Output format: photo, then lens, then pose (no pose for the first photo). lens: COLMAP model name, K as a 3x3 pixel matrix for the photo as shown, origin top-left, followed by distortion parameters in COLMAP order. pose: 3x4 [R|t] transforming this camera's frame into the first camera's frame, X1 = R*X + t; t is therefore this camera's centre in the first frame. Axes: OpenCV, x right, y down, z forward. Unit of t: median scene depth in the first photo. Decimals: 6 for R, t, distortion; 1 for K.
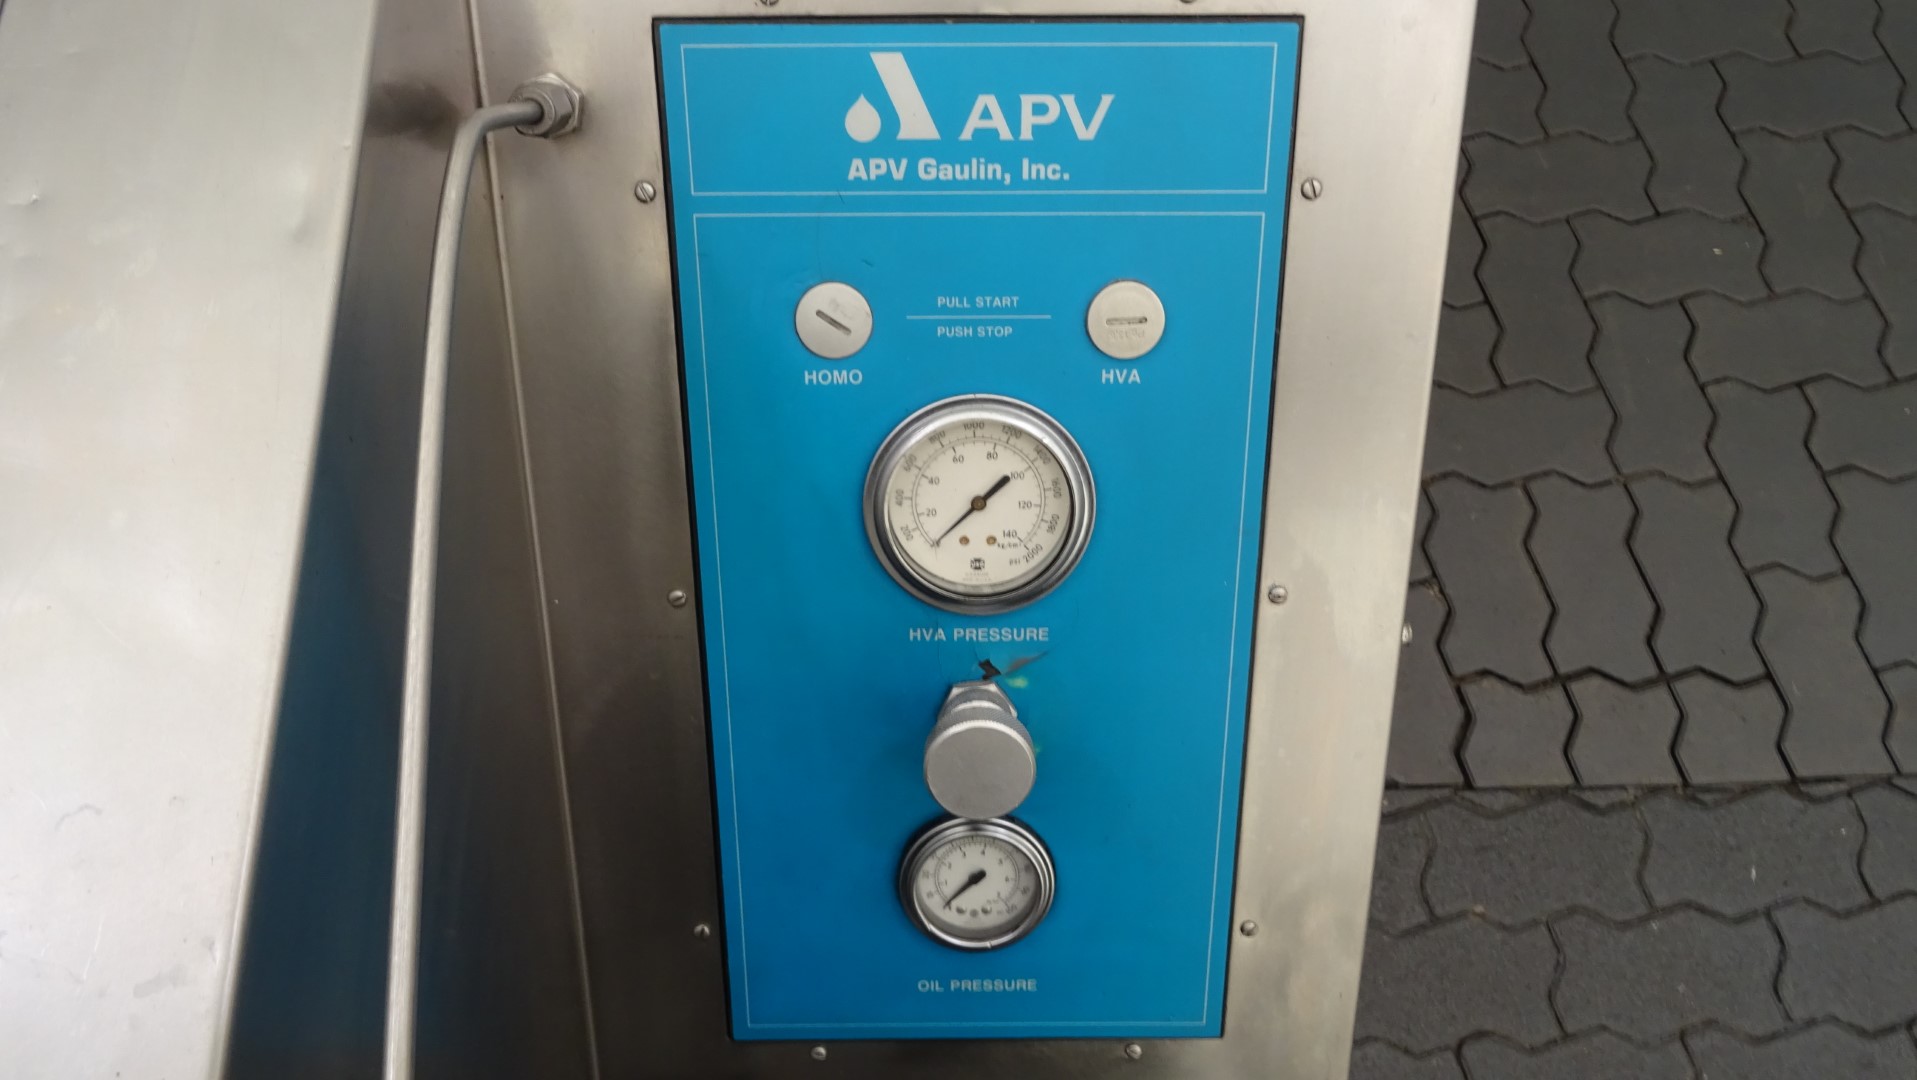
lens RADIAL K [[1379.0, 0, 960.3], [0, 1379.0, 550.6], [0, 0, 1]] dist [0.002719, -0.000247]
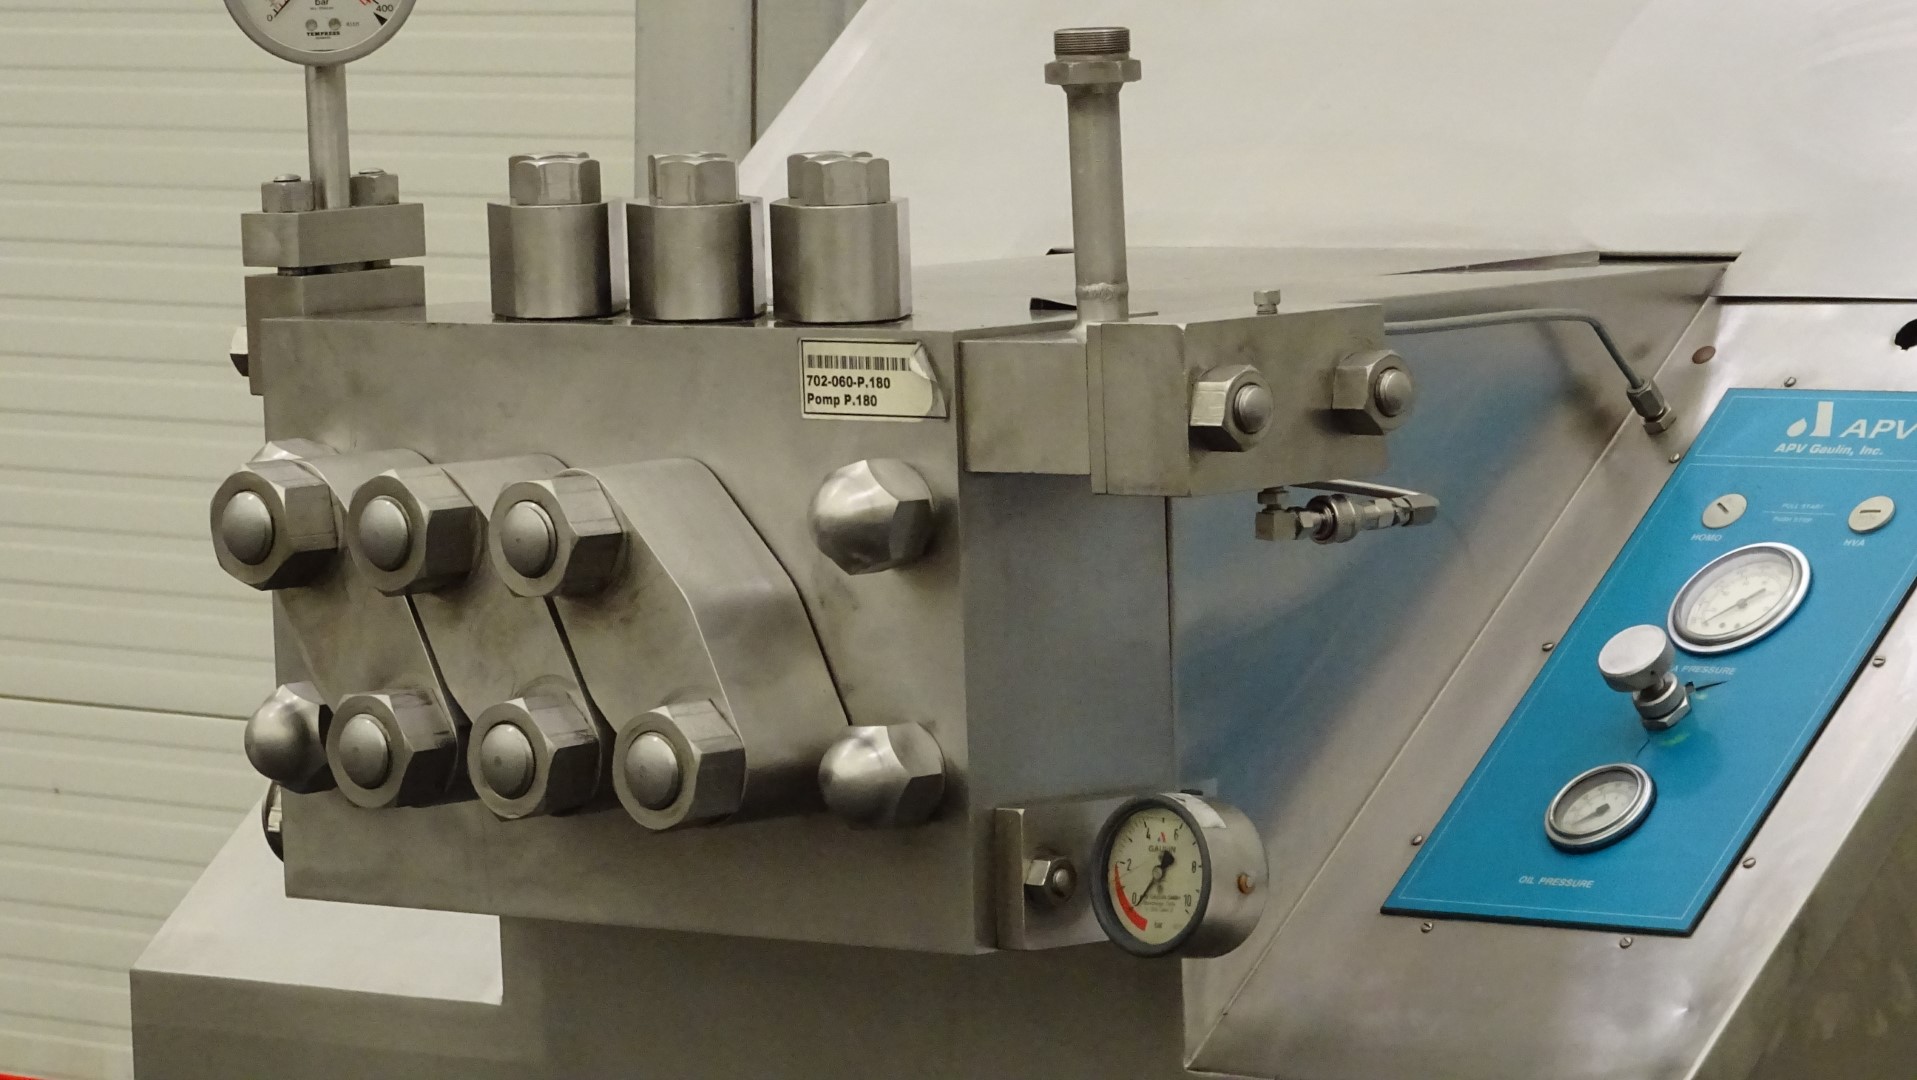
lens RADIAL K [[8892.6, 0, 959.3], [0, 8892.6, 539.5], [0, 0, 1]] dist [-0.041125, 0.000000]
pose [[0.722827, 0.027030, -0.690500, 6.385777], [-0.639491, 0.404821, -0.653583, 7.152097], [0.261863, 0.913996, 0.309901, -2.386603]]
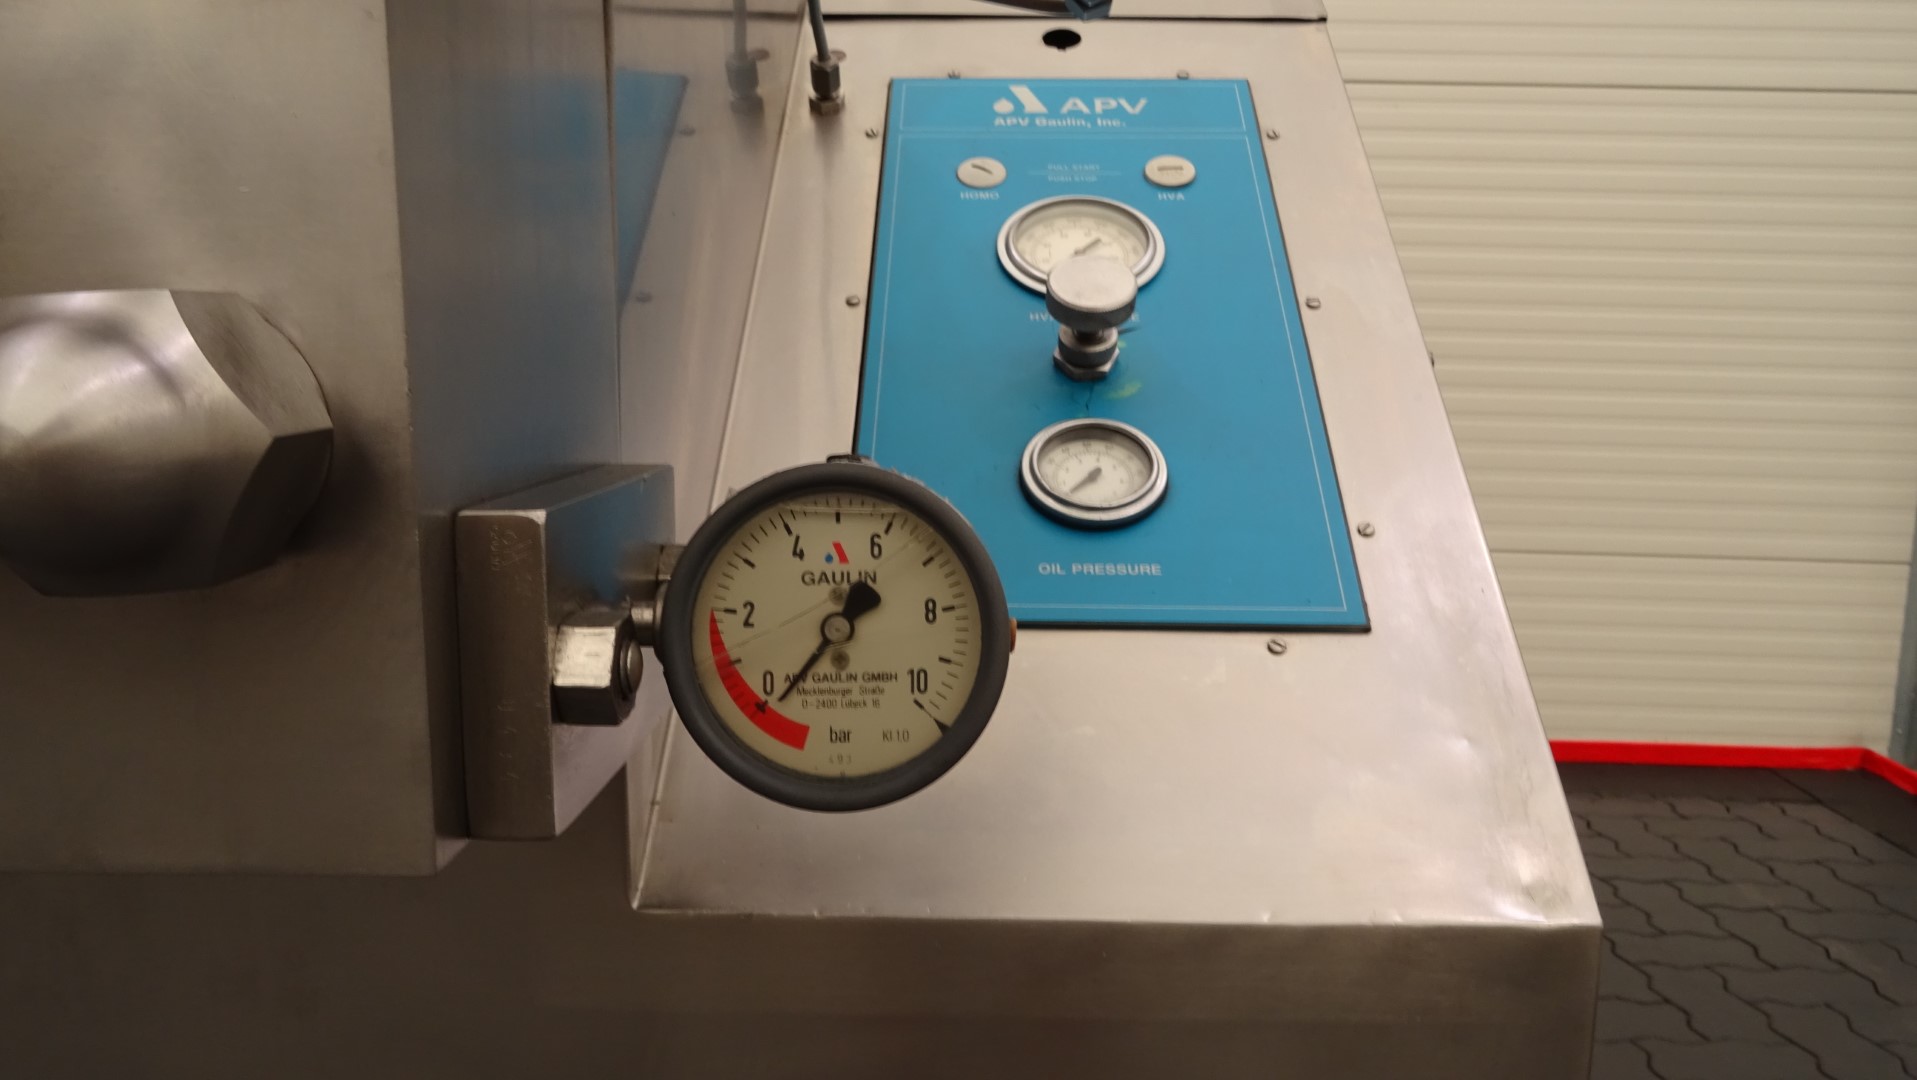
lens RADIAL K [[1379.0, 0, 953.2], [0, 1379.0, 543.9], [0, 0, 1]] dist [0.002719, -0.000247]
pose [[0.999511, 0.005735, -0.030748, -0.074610], [-0.029776, 0.475463, -0.879231, 1.420046], [0.009577, 0.879717, 0.475401, 0.634208]]
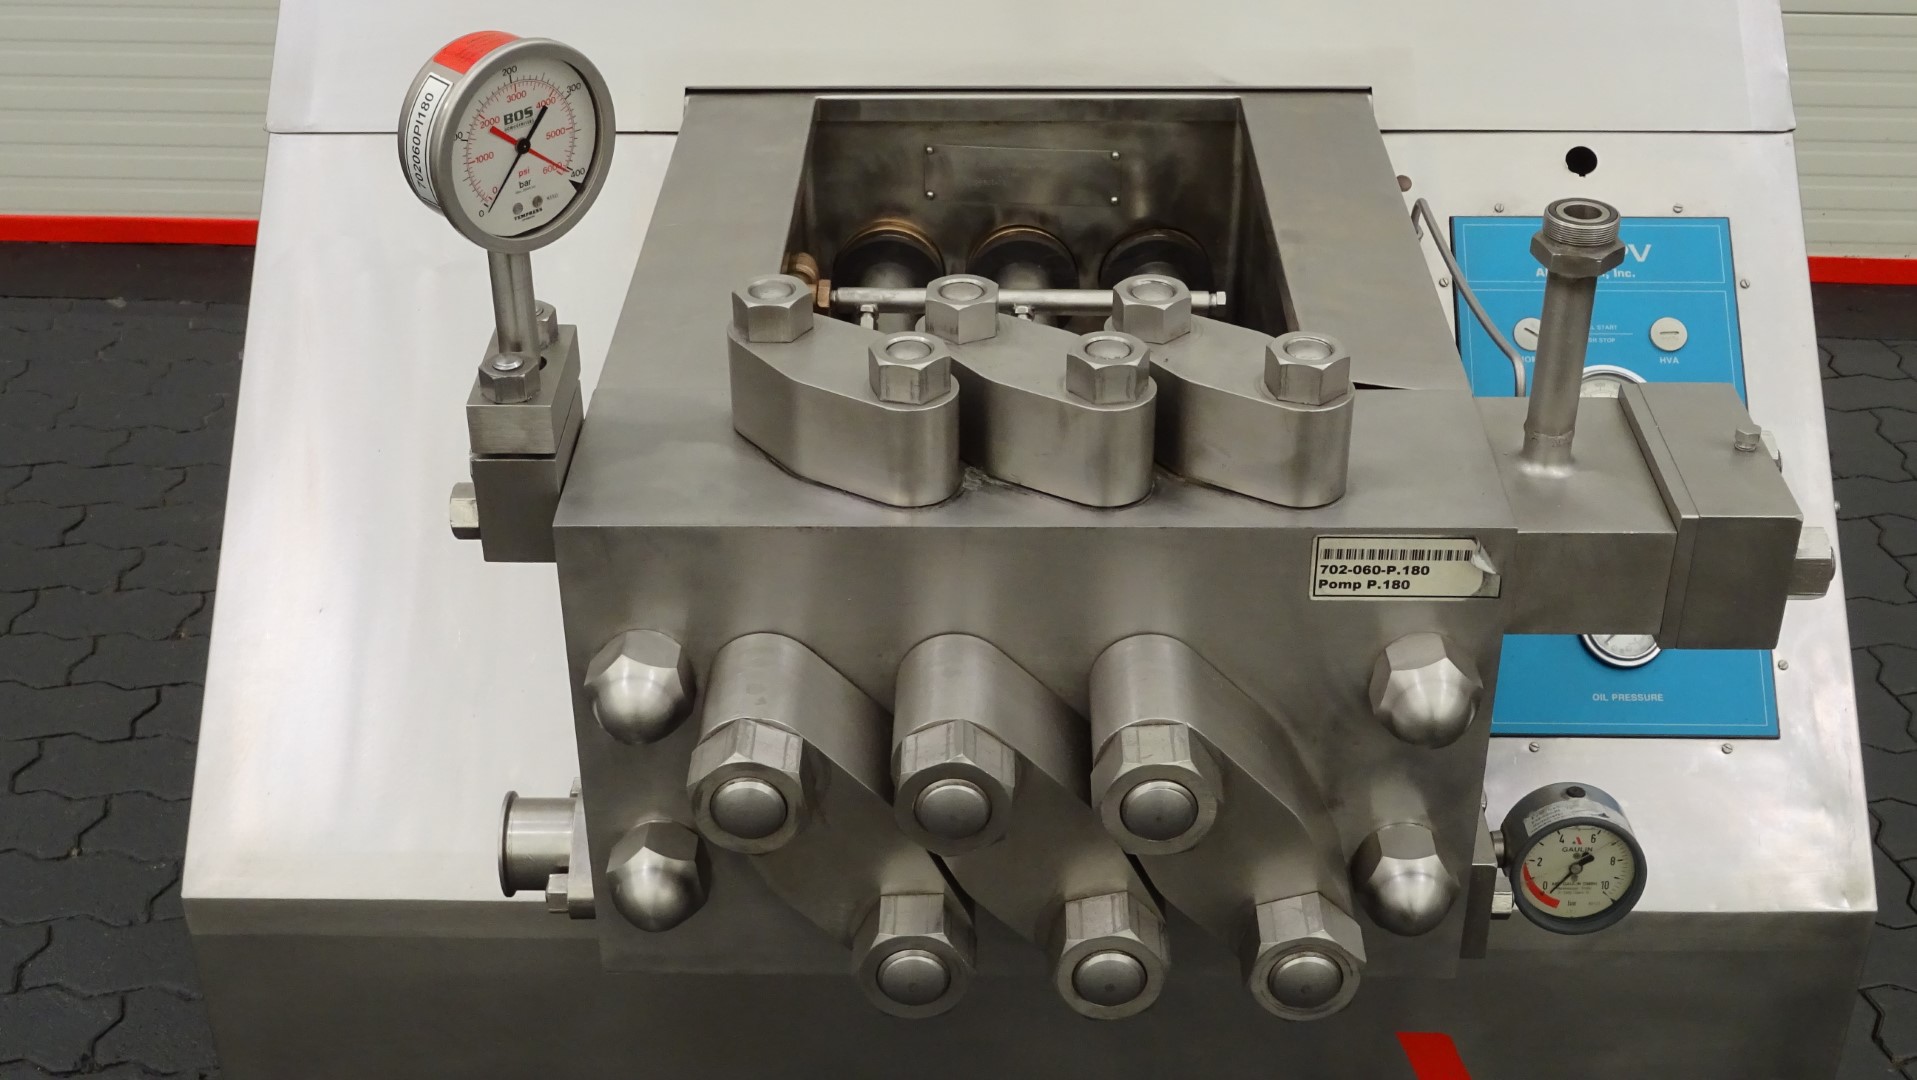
lens RADIAL K [[2456.1, 0, 950.2], [0, 2456.1, 543.4], [0, 0, 1]] dist [-0.005765, 0.000000]
pose [[0.999564, 0.006587, -0.028766, -0.894173], [-0.023301, 0.774336, -0.632346, 2.551464], [0.018109, 0.632741, 0.774152, -1.788418]]
